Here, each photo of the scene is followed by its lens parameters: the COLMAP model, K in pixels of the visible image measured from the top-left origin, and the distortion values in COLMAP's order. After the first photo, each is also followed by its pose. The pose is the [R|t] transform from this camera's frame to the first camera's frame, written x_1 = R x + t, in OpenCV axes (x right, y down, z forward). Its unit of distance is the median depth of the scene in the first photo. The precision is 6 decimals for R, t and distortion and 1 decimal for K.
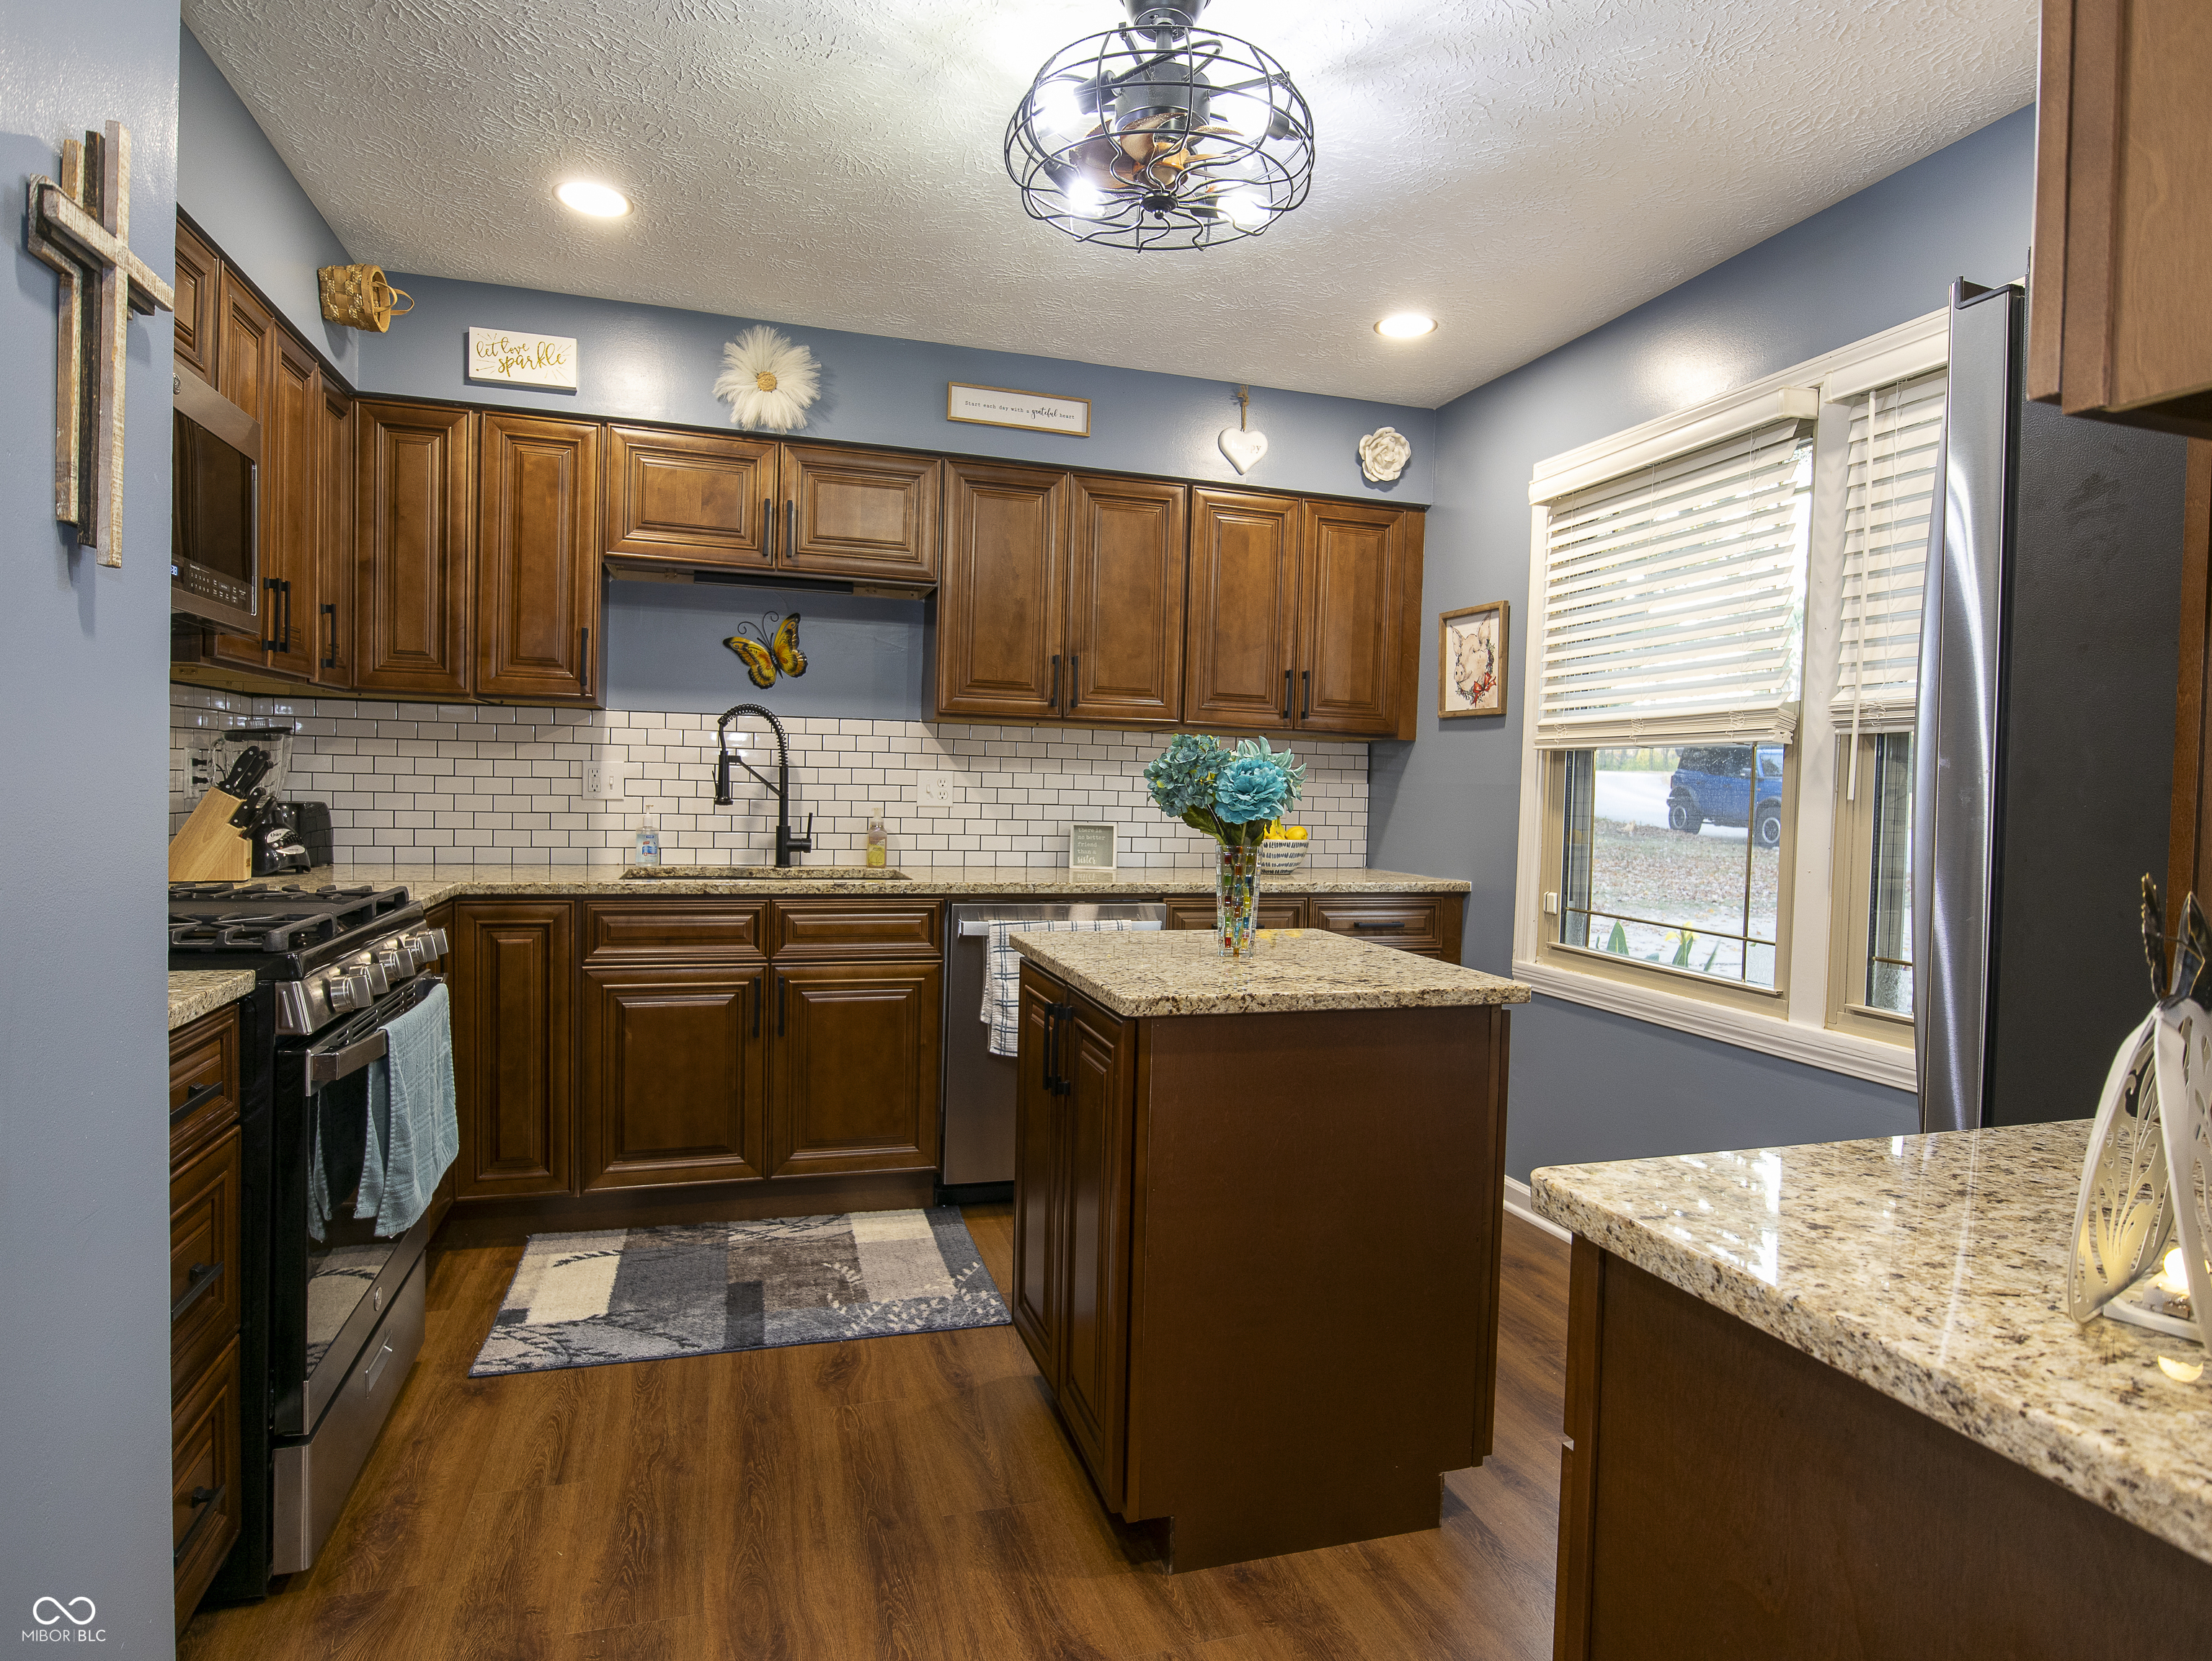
lens RADIAL K [[1228.3, 0, 1103.5], [0, 1228.3, 825.1], [0, 0, 1]] dist [-0.008512, -0.004554]
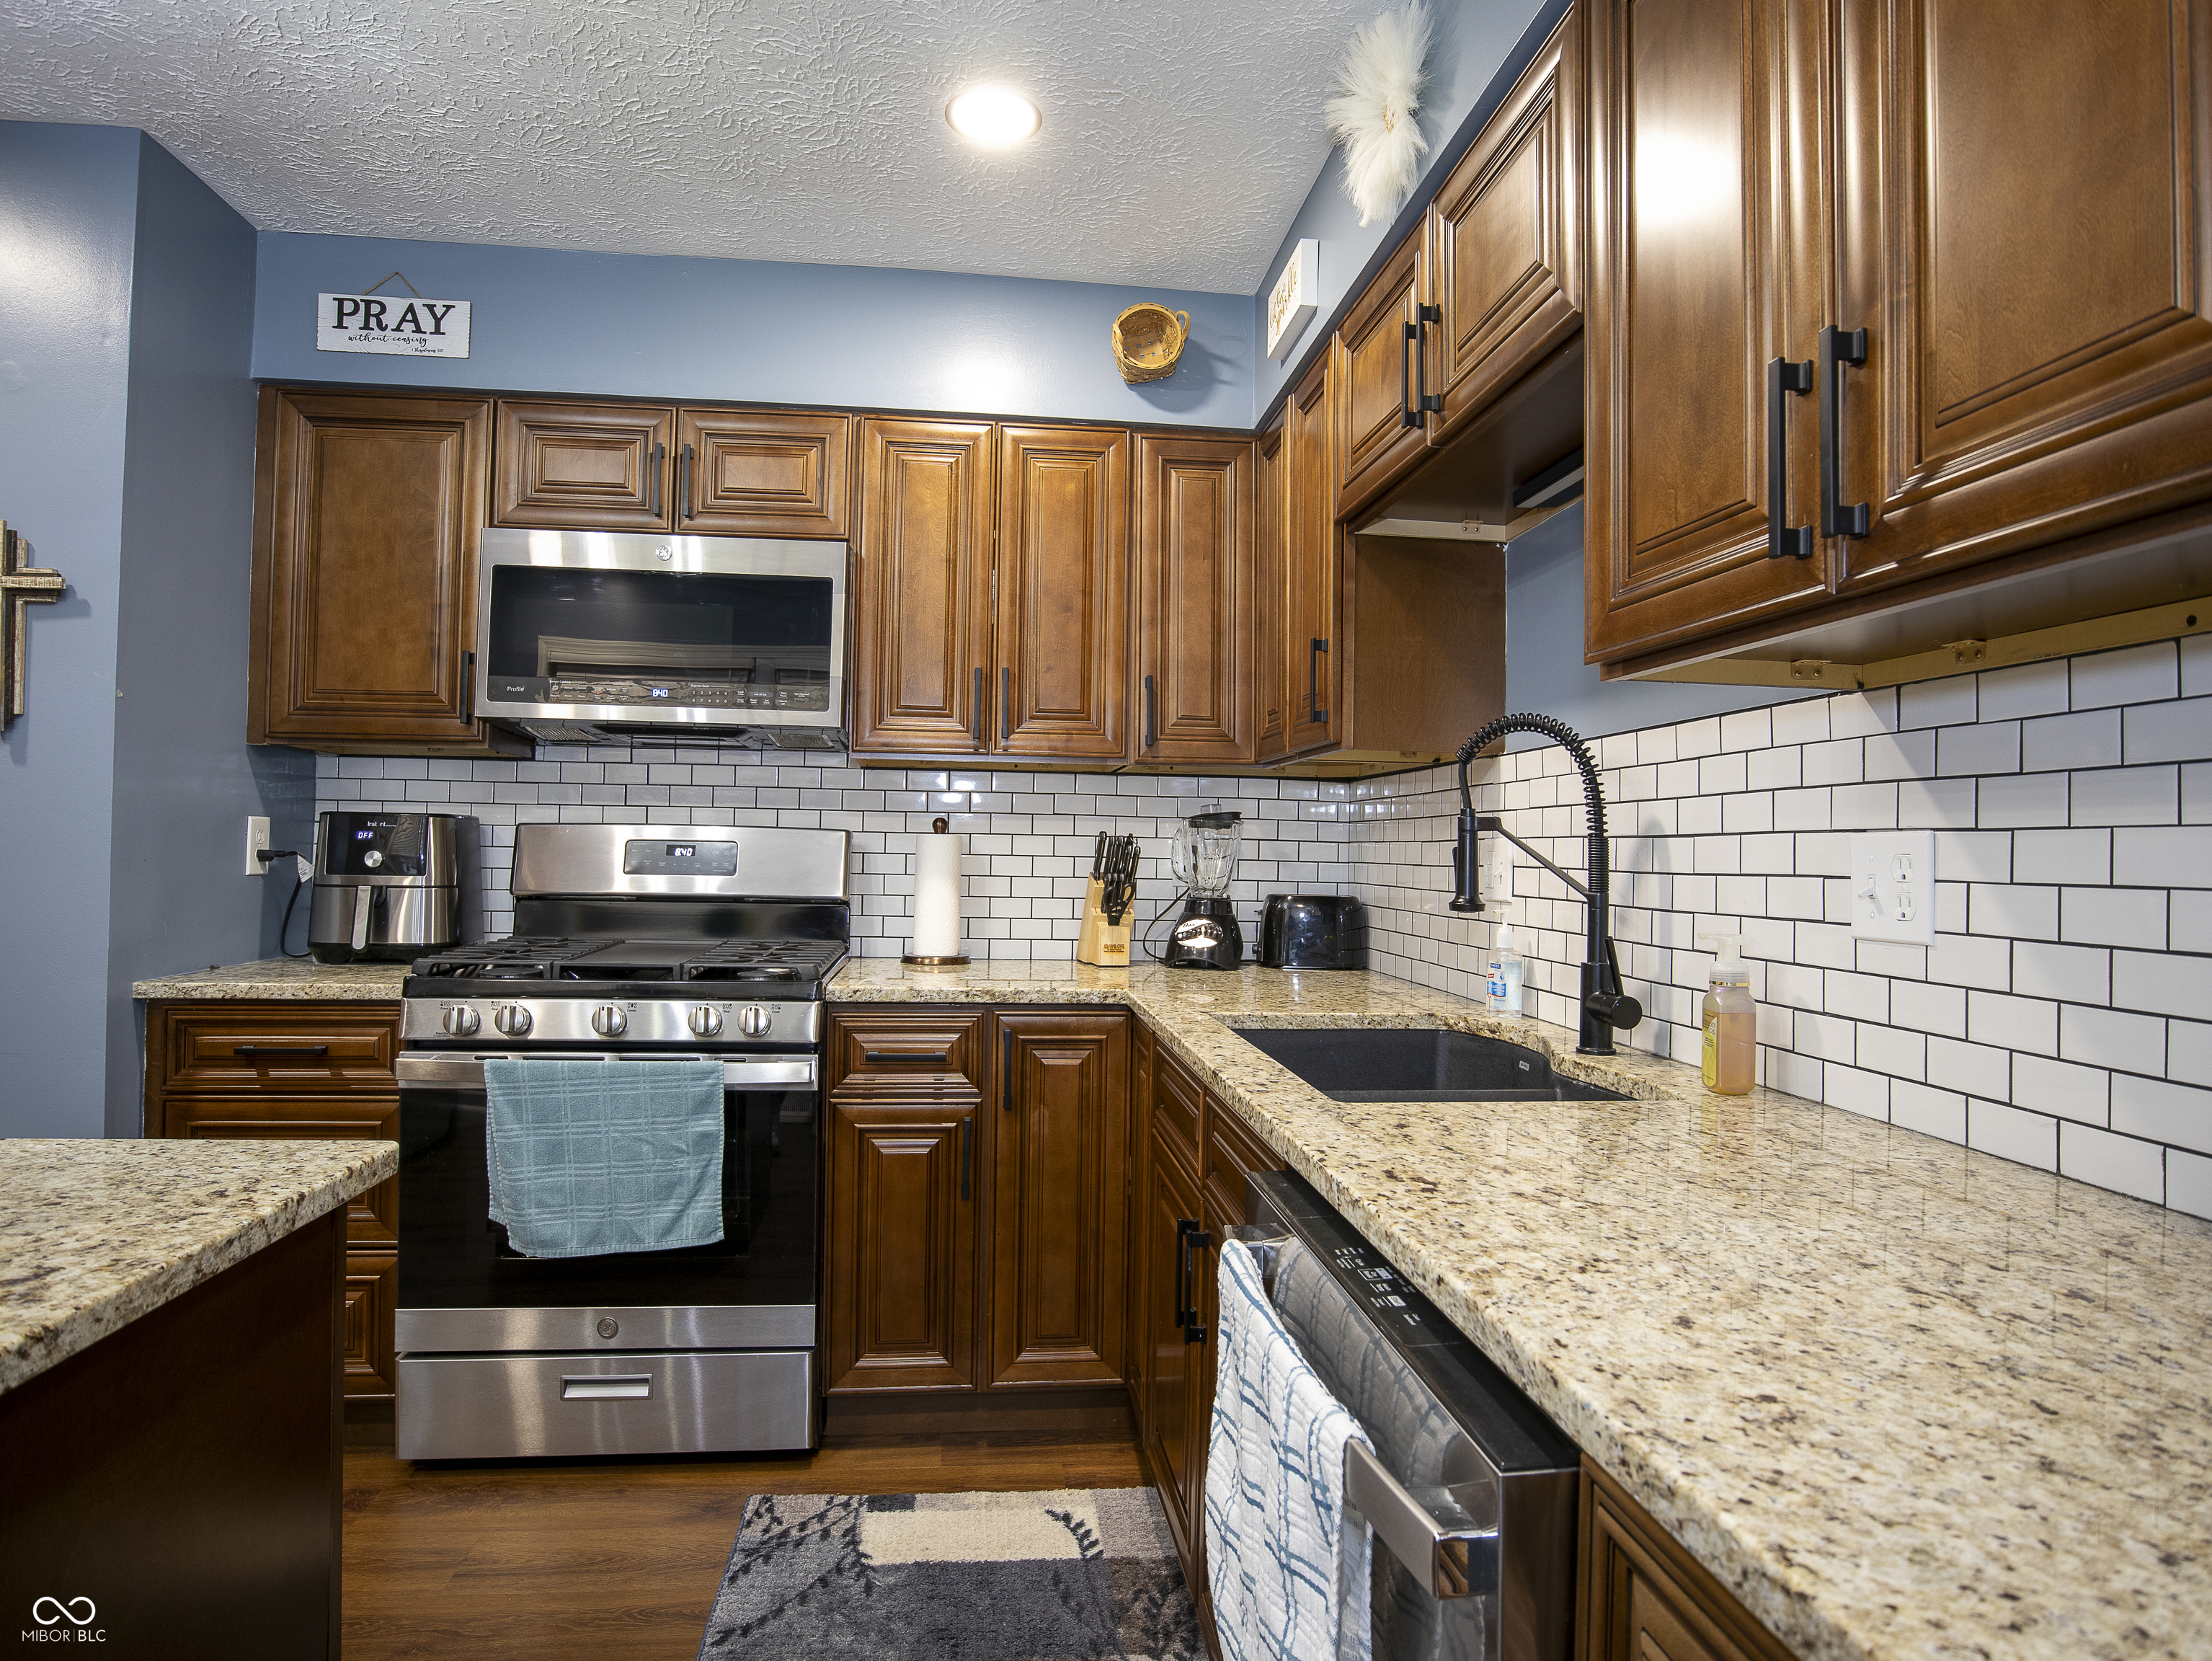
lens RADIAL K [[1247.9, 0, 1110.6], [0, 1247.9, 825.8], [0, 0, 1]] dist [-0.043422, 0.011264]
pose [[-0.182721, -0.048957, -0.981945, 0.274044], [-0.056882, 0.997613, -0.039154, -0.026150], [0.981518, 0.048701, -0.185069, 1.054146]]
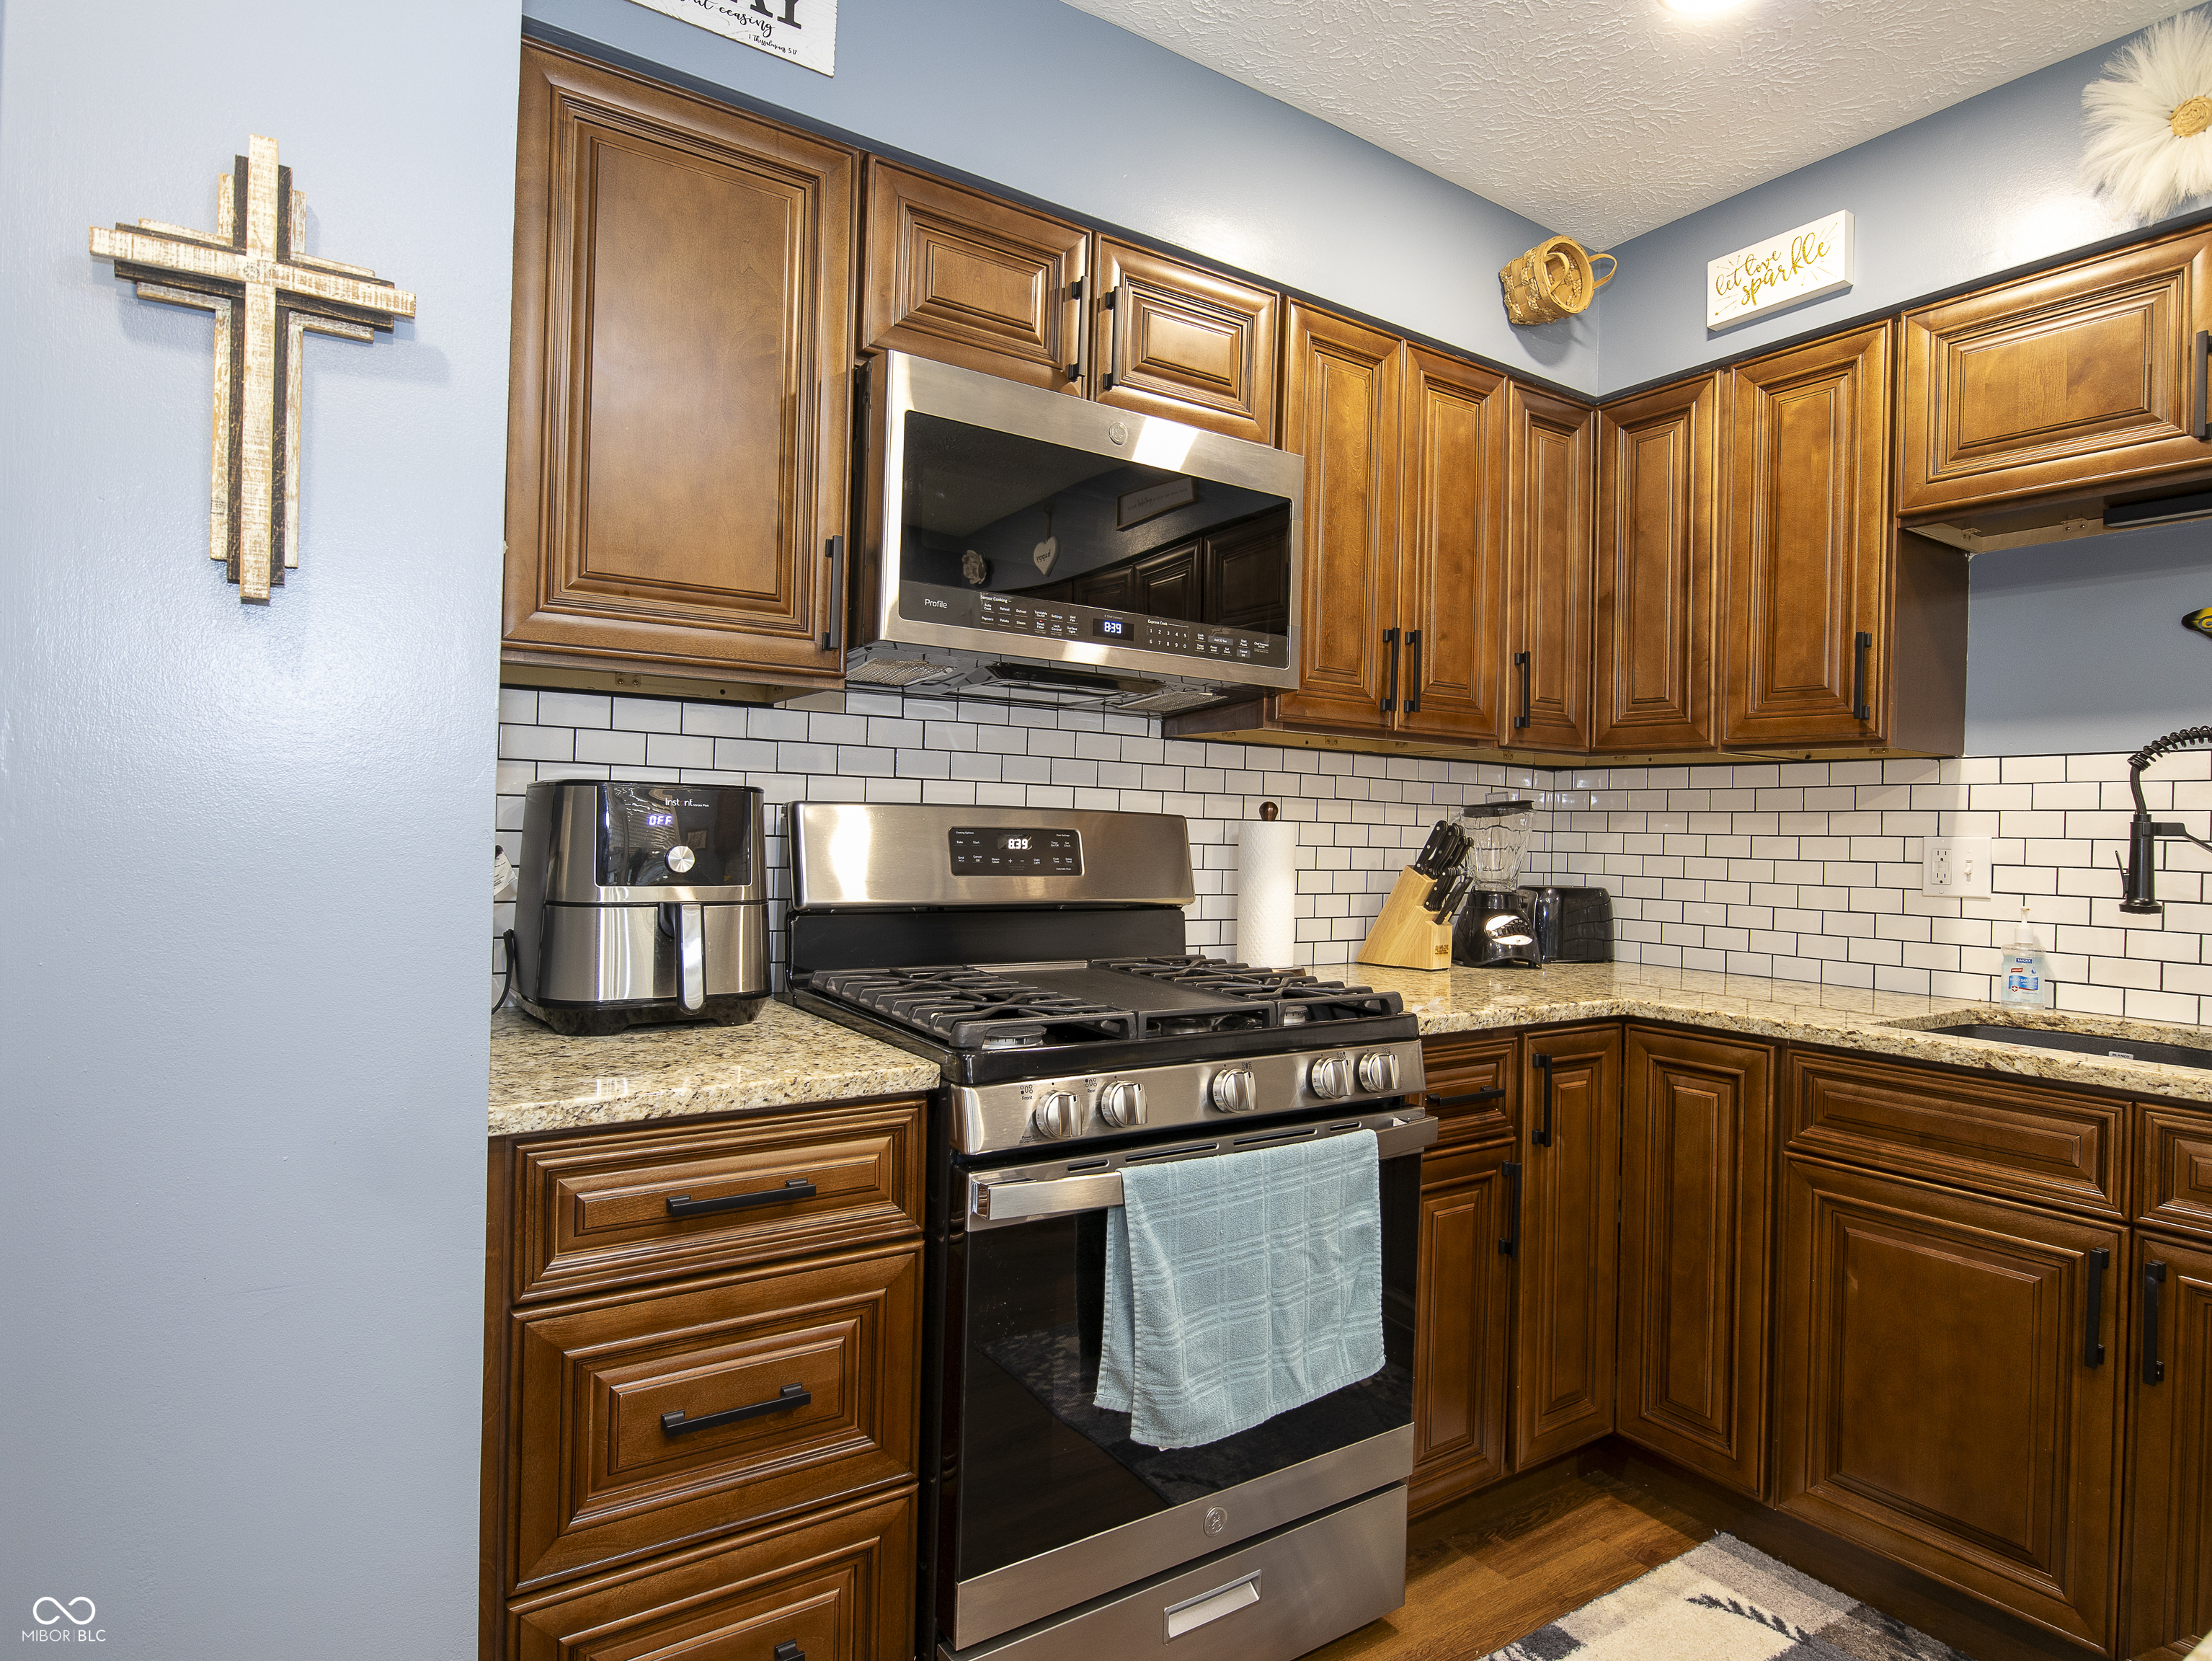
lens RADIAL K [[1228.3, 0, 1103.5], [0, 1228.3, 825.1], [0, 0, 1]] dist [-0.008512, -0.004554]
pose [[0.286532, -0.022764, -0.957800, 0.088735], [-0.051813, 0.997886, -0.039218, -0.011508], [0.956669, 0.060864, 0.284747, 0.443831]]
